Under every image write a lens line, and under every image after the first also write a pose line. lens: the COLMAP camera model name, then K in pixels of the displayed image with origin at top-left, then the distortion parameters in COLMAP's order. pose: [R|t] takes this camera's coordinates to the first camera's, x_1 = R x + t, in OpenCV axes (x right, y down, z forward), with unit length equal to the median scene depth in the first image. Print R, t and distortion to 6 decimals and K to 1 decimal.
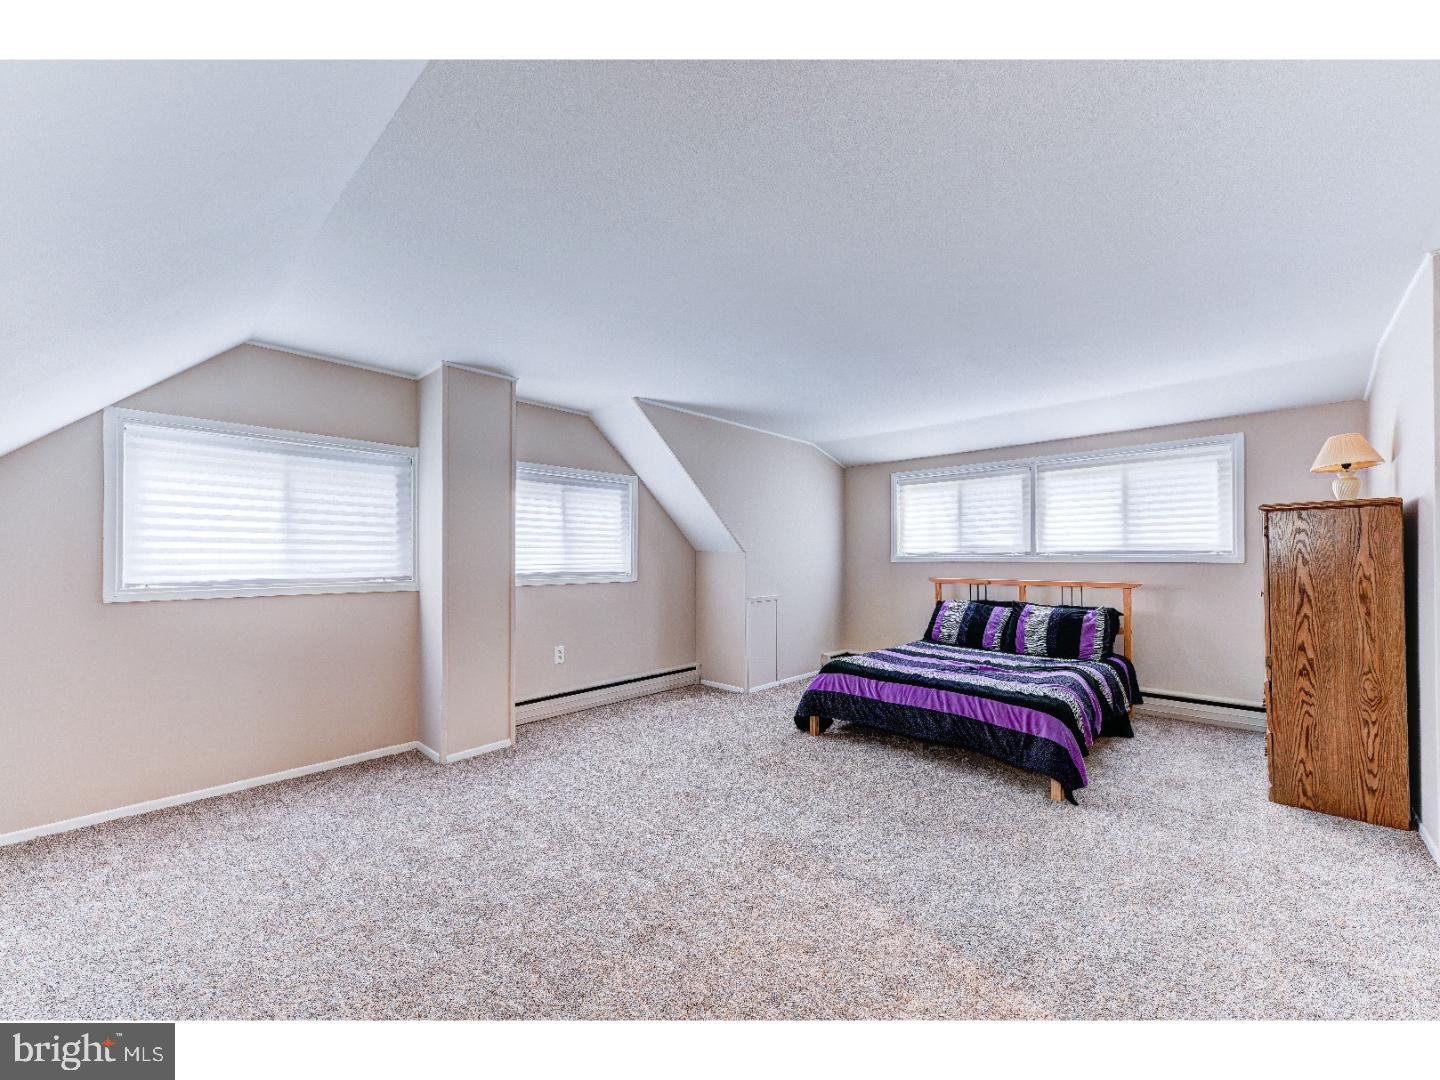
lens RADIAL K [[540.2, 0, 711.6], [0, 540.2, 547.3], [0, 0, 1]] dist [0.001694, 0.000032]
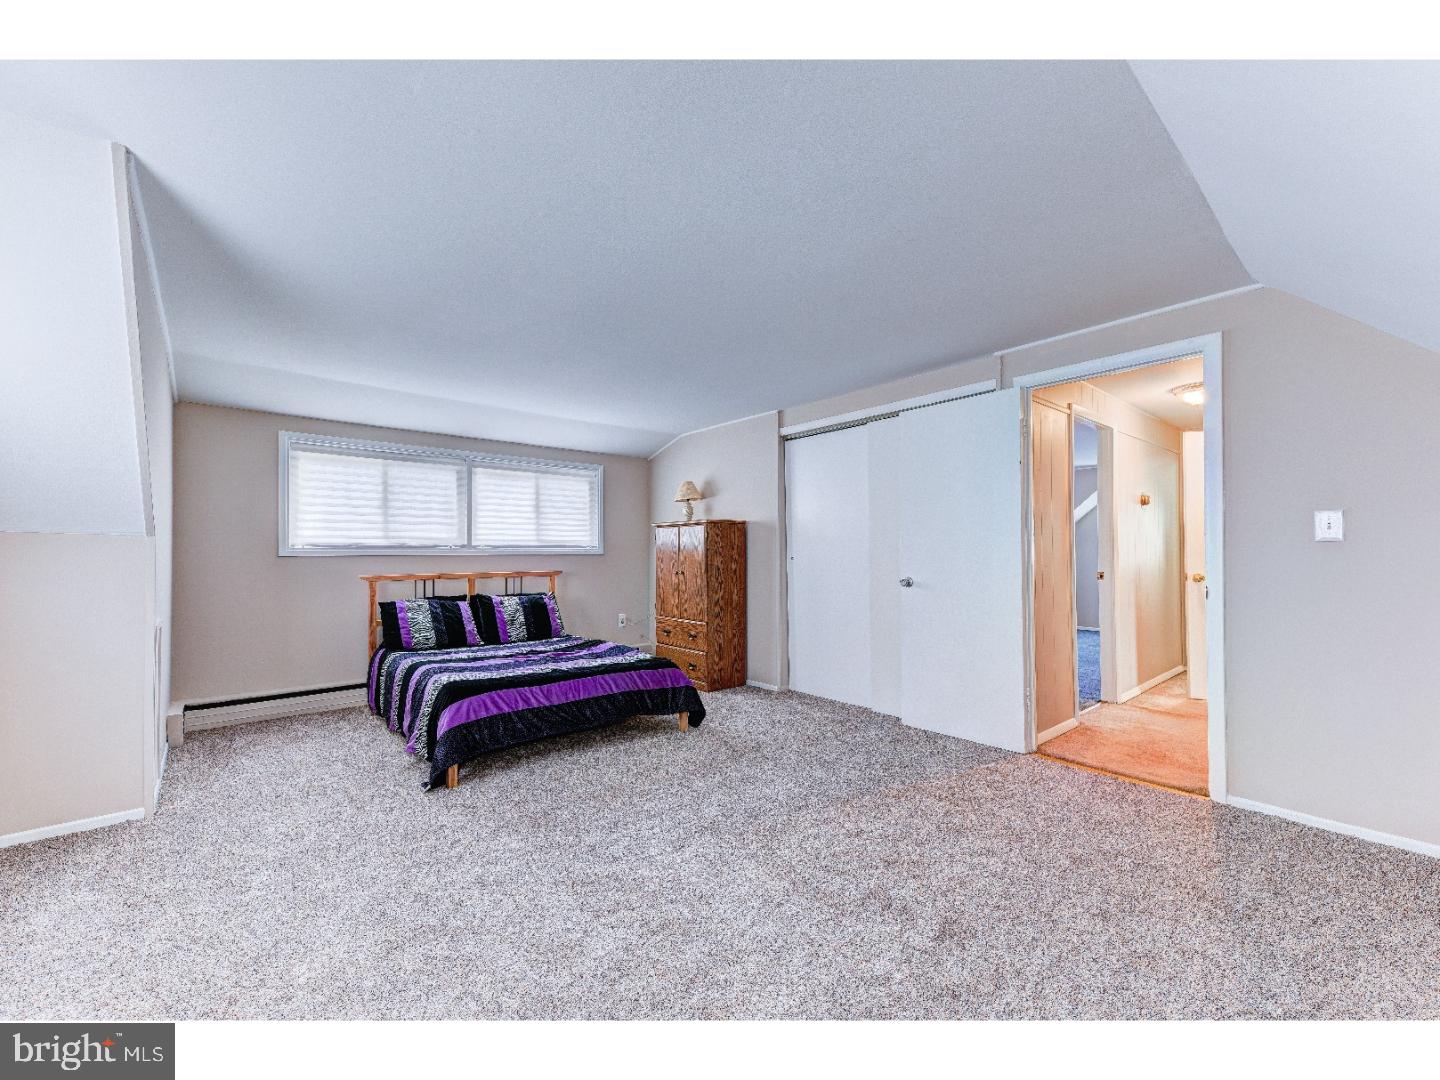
lens RADIAL K [[590.2, 0, 720.0], [0, 590.2, 540.0], [0, 0, 1]] dist [0.001154, 0.000092]
pose [[0.097368, 0.022761, 0.994988, -0.470514], [-0.021873, 0.999546, -0.020725, 0.012205], [-0.995008, -0.019745, 0.097822, 0.438858]]
